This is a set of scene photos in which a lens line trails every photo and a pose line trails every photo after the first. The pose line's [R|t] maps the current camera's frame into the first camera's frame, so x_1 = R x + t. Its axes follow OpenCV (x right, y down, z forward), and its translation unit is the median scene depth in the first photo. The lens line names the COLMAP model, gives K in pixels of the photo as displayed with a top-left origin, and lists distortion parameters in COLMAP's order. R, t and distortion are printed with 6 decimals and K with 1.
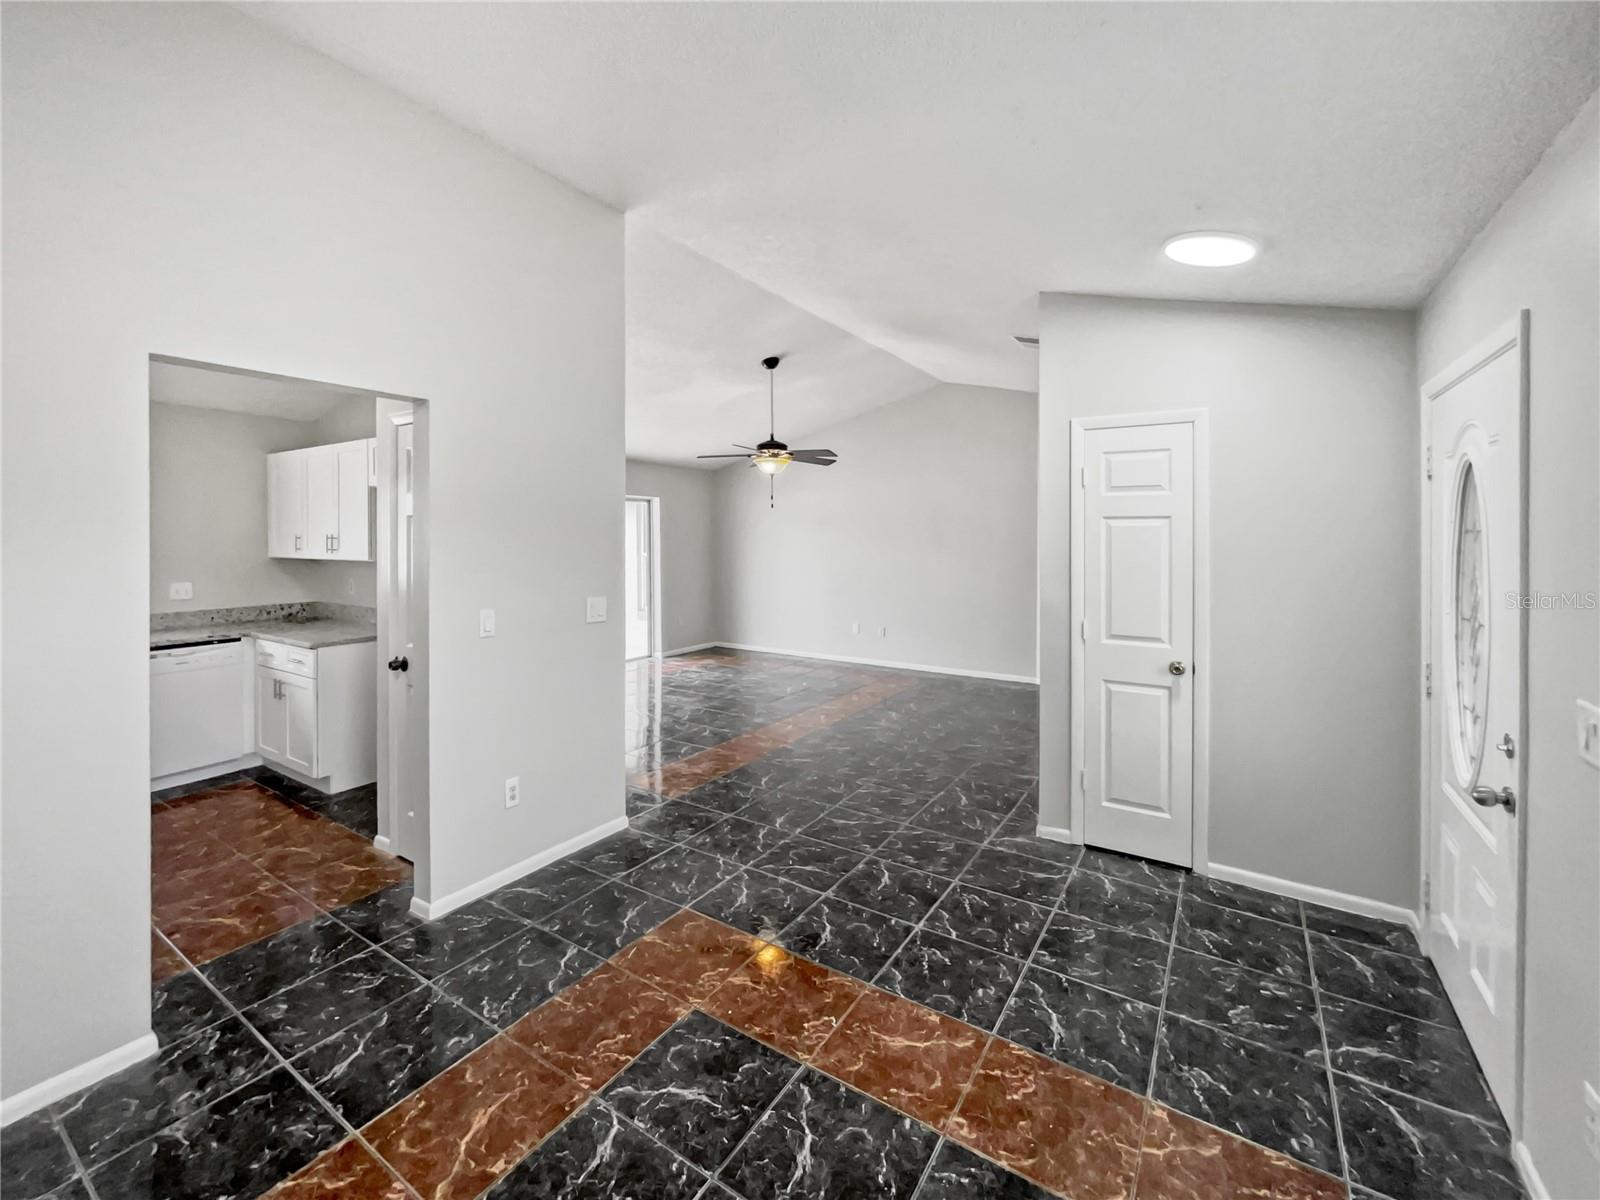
lens RADIAL K [[684.3, 0, 794.2], [0, 684.3, 537.1], [0, 0, 1]] dist [-0.003265, 0.008081]
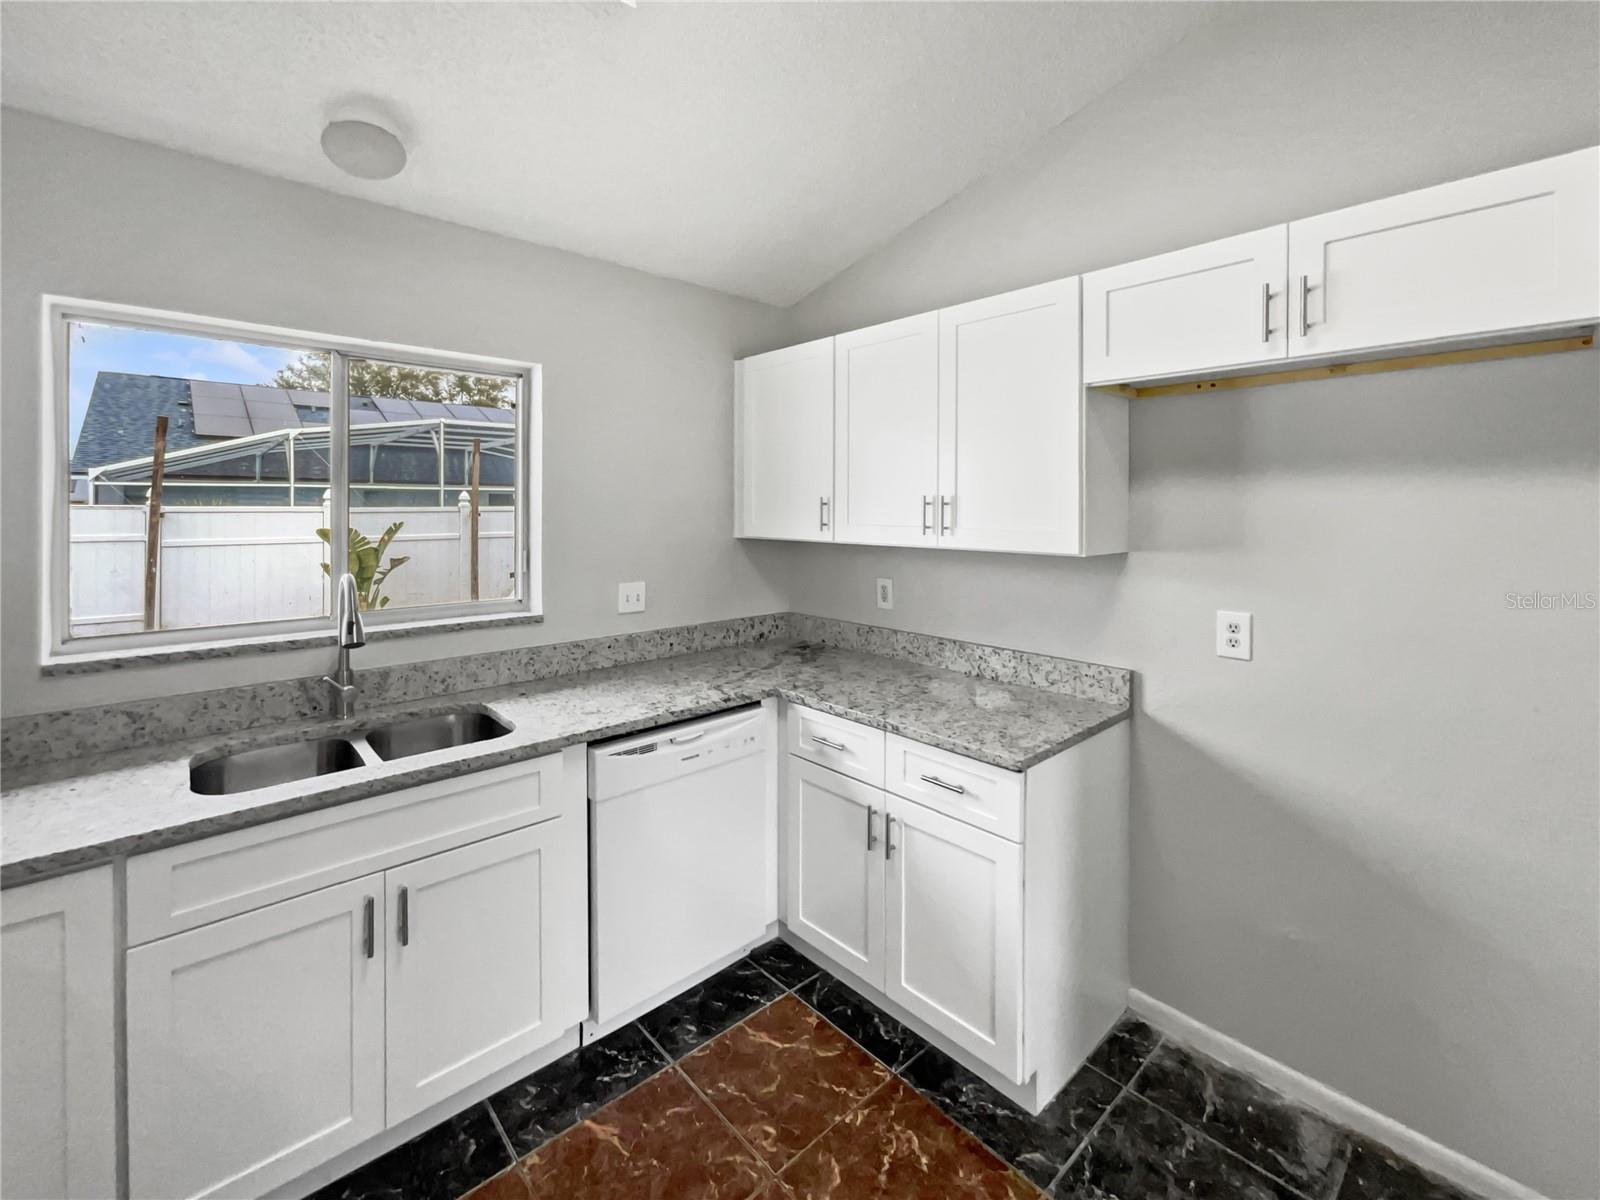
lens RADIAL K [[696.4, 0, 784.5], [0, 696.4, 505.6], [0, 0, 1]] dist [0.002161, 0.006903]
pose [[0.960516, -0.006100, -0.278157, -1.420797], [0.004448, 0.999969, -0.006568, 0.016442], [0.278189, 0.005072, 0.960513, 1.117576]]
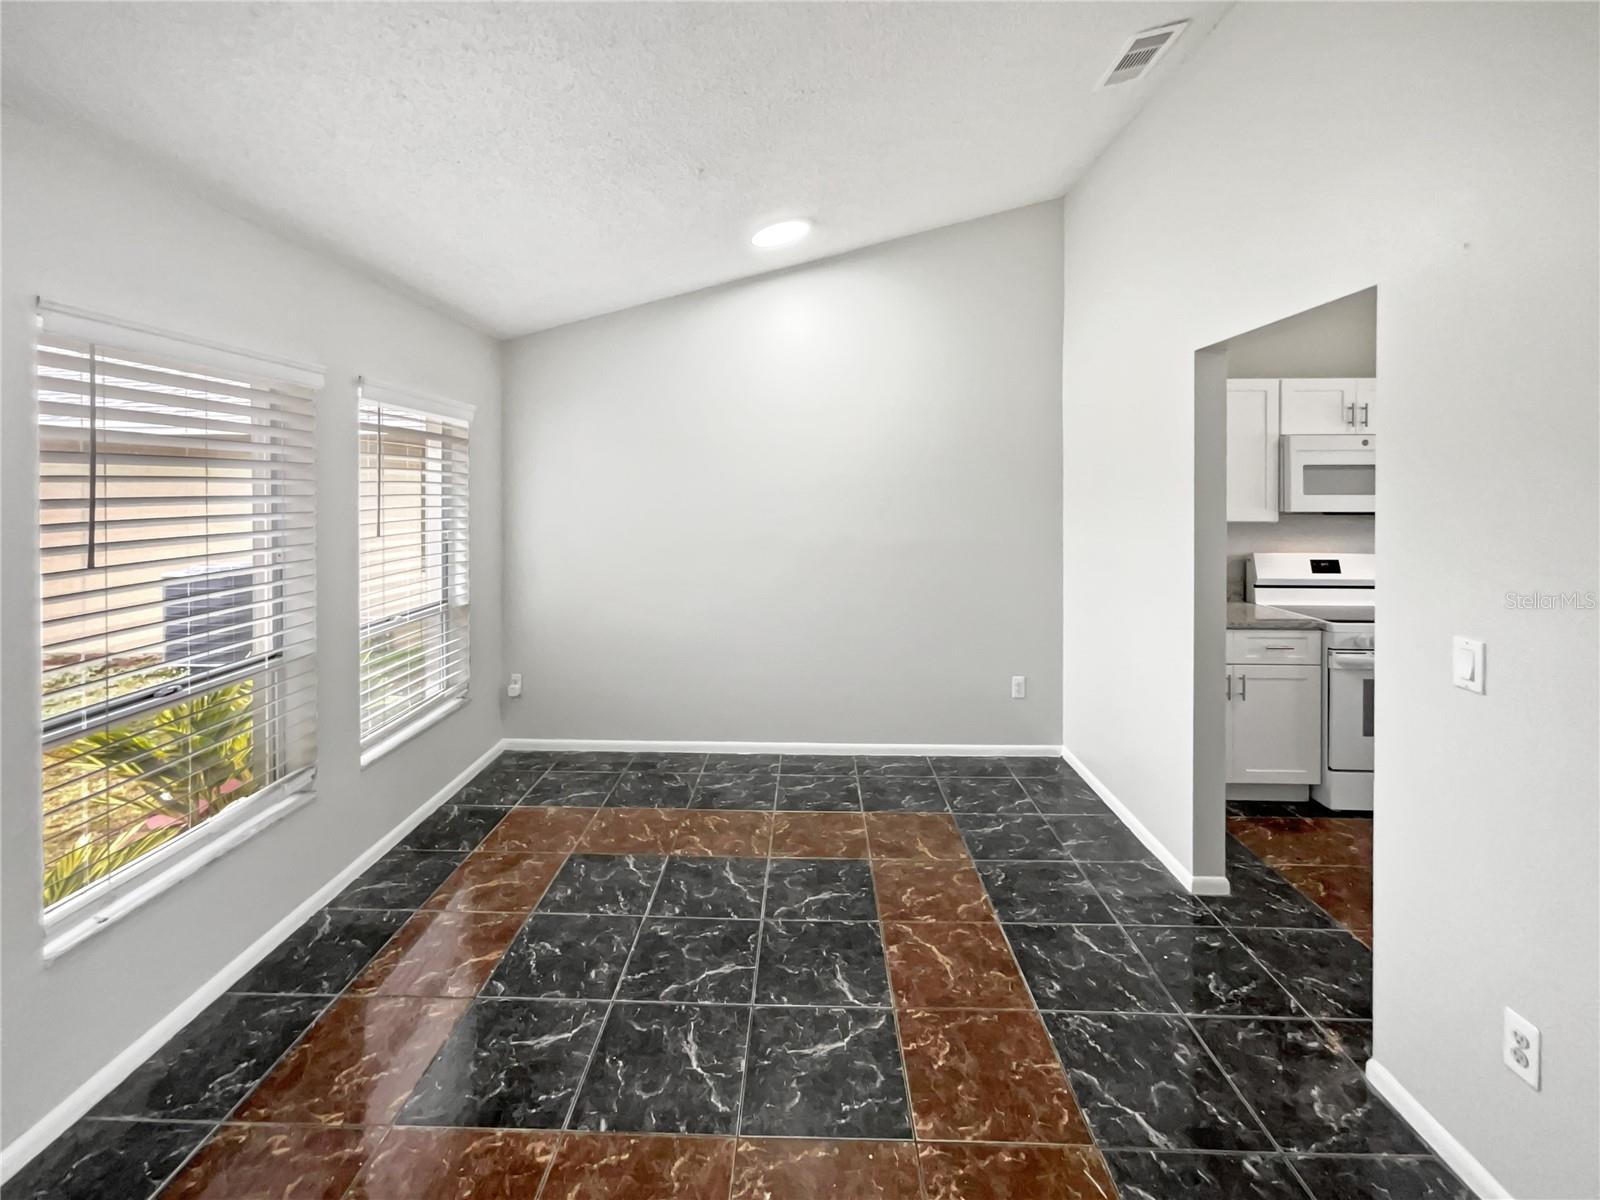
lens RADIAL K [[696.4, 0, 784.5], [0, 696.4, 505.6], [0, 0, 1]] dist [0.002161, 0.006903]
pose [[-0.860534, 0.011610, -0.509260, 0.395817], [-0.000608, 0.999716, 0.023818, -0.004596], [0.509392, 0.020805, -0.860283, 1.780934]]
